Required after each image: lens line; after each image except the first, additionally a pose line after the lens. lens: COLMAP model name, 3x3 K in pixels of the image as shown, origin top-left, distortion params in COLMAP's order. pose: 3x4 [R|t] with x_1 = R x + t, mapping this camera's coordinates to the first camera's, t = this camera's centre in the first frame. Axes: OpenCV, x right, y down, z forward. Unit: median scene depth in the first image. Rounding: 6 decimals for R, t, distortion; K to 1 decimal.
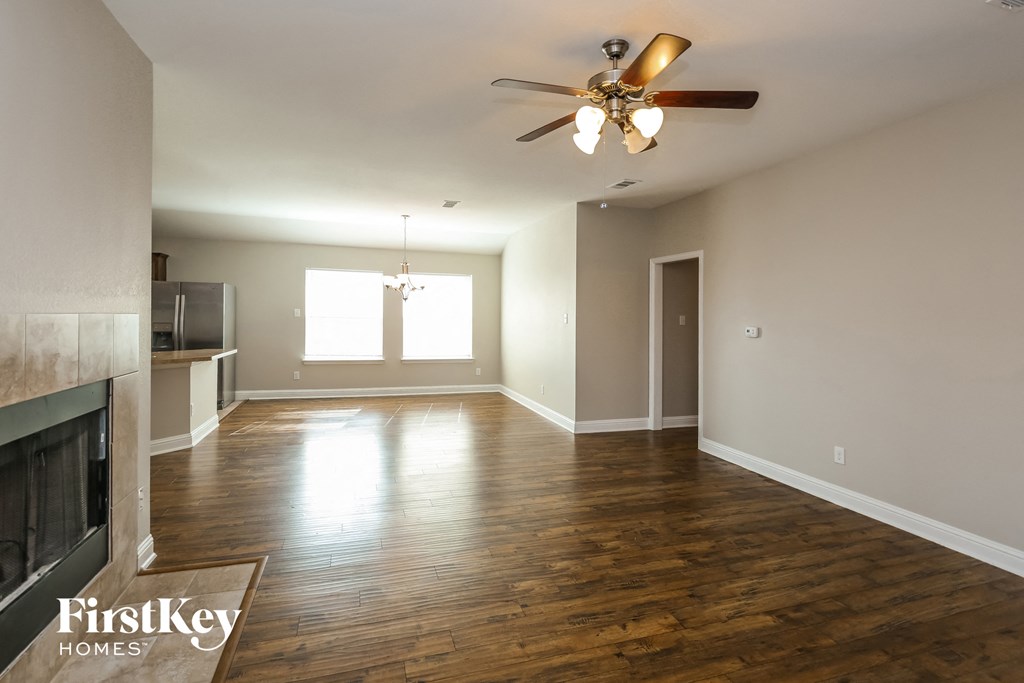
lens RADIAL K [[496.6, 0, 514.0], [0, 496.6, 309.7], [0, 0, 1]] dist [-0.000153, -0.002447]
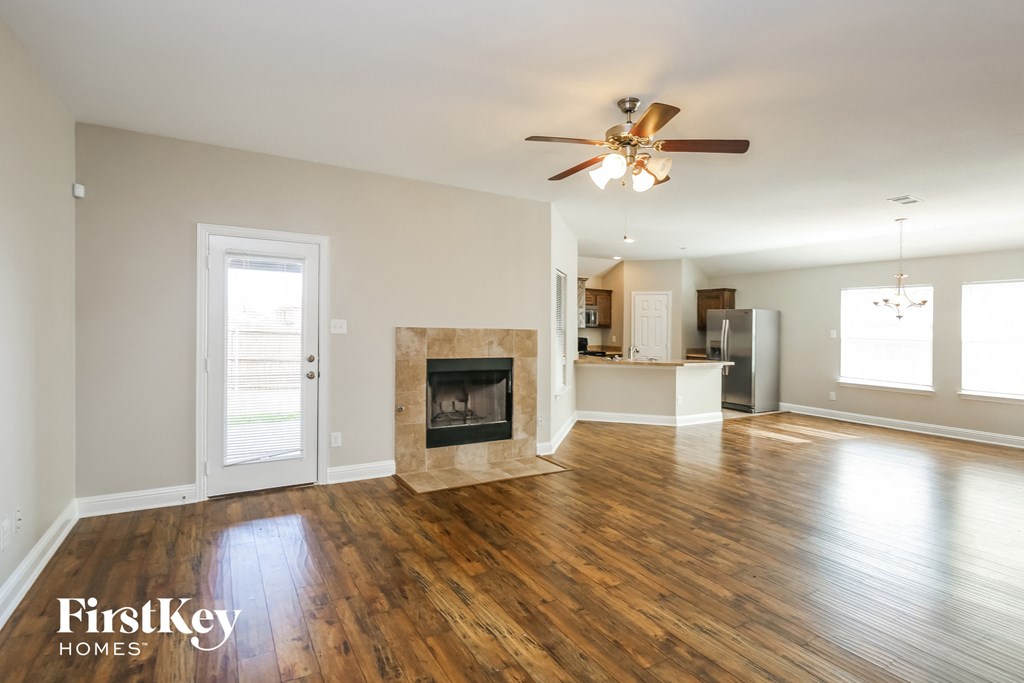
lens RADIAL K [[500.1, 0, 515.1], [0, 500.1, 335.3], [0, 0, 1]] dist [-0.013103, -0.001036]
pose [[0.223268, 0.001422, -0.974756, 1.088394], [-0.003040, 0.999995, 0.000763, 0.026203], [0.974752, 0.002792, 0.223271, 0.388022]]
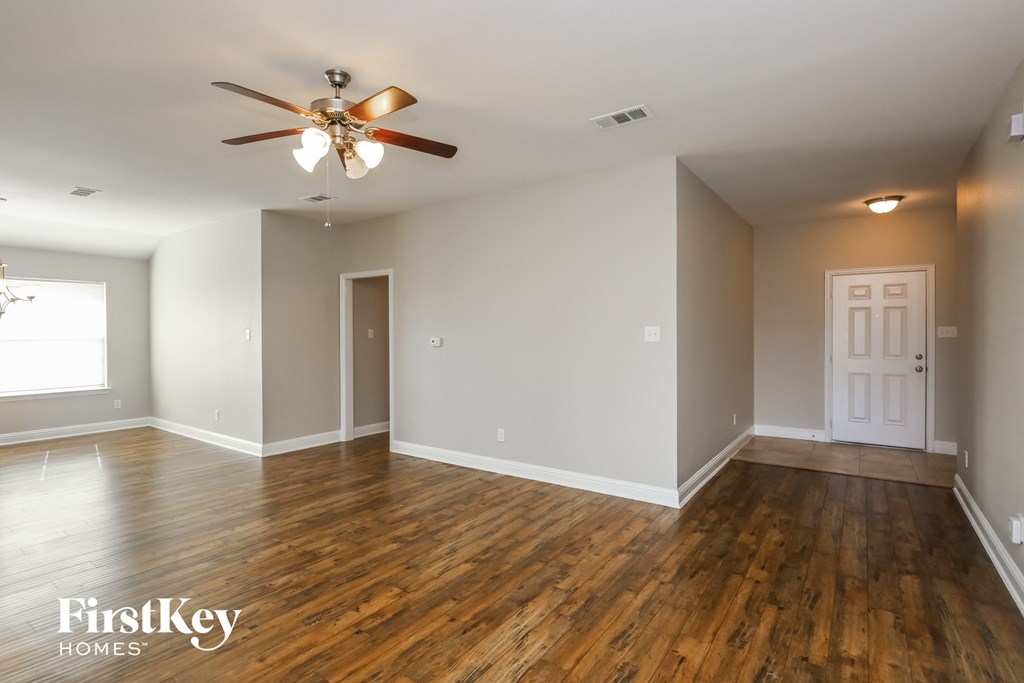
lens RADIAL K [[500.1, 0, 515.1], [0, 500.1, 335.3], [0, 0, 1]] dist [-0.013103, -0.001036]
pose [[0.798883, -0.024394, 0.600992, -0.111086], [0.011089, 0.999605, 0.025833, 0.001292], [-0.601384, -0.013973, 0.798838, -0.066768]]
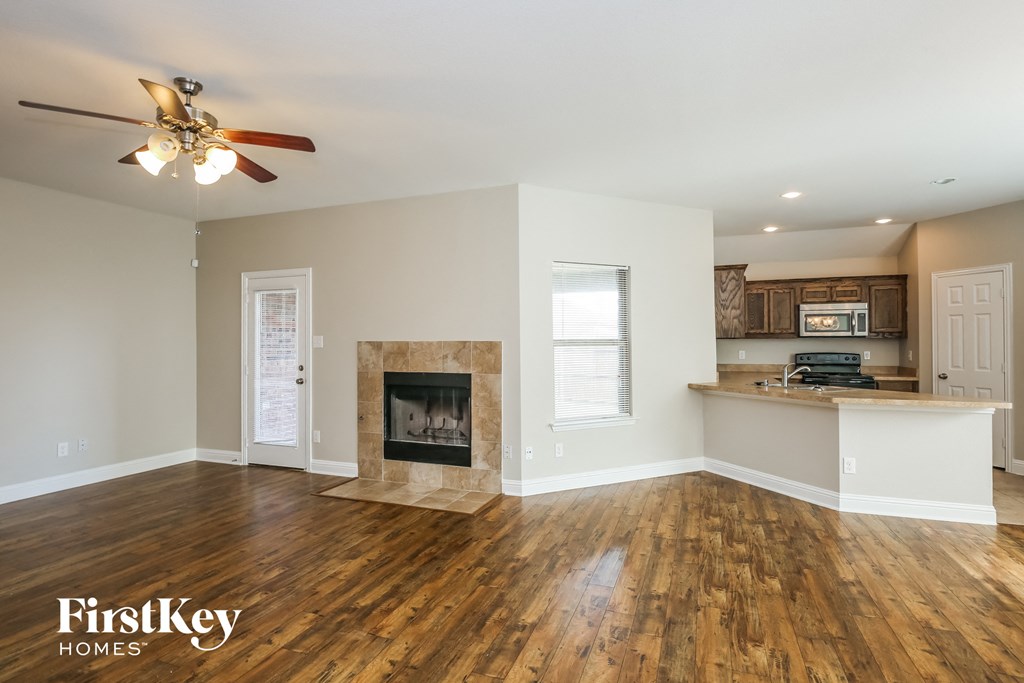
lens RADIAL K [[509.2, 0, 519.2], [0, 509.2, 338.2], [0, 0, 1]] dist [-0.013500, -0.001059]
pose [[-0.617396, -0.022175, -0.786340, 0.514658], [0.000211, 0.999598, -0.028354, 0.041546], [0.786652, -0.017671, -0.617143, 1.858789]]
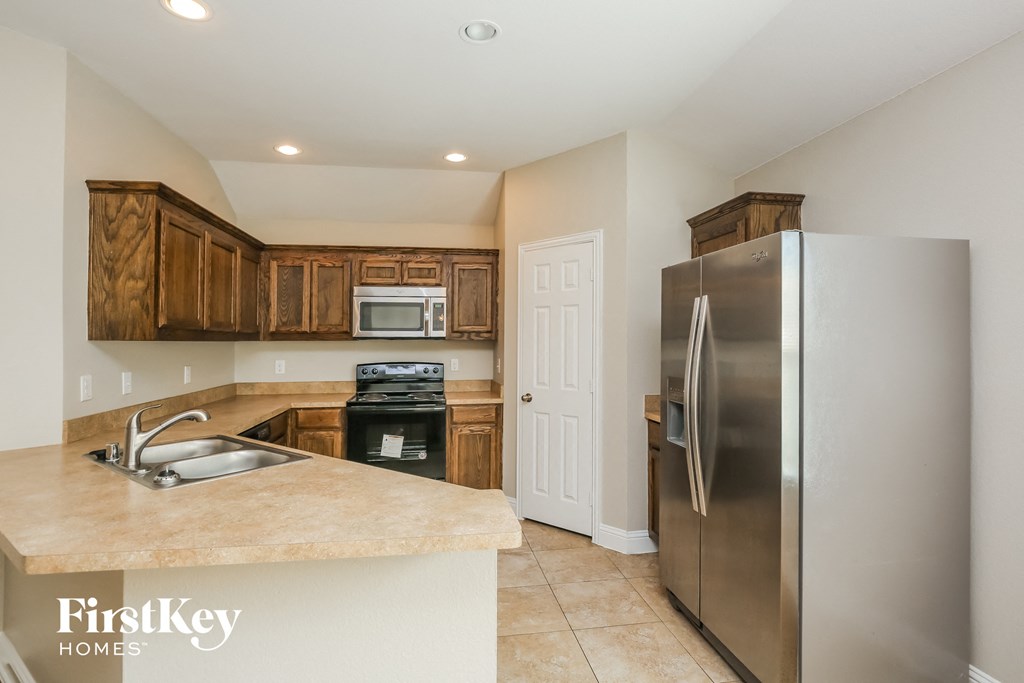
lens RADIAL K [[505.2, 0, 512.0], [0, 505.2, 341.5], [0, 0, 1]] dist [0.019829, -0.000220]
pose [[-0.155853, -0.014892, -0.987668, -0.723179], [0.010578, 0.999804, -0.016744, 0.009218], [0.987724, -0.013057, -0.155665, 2.108329]]
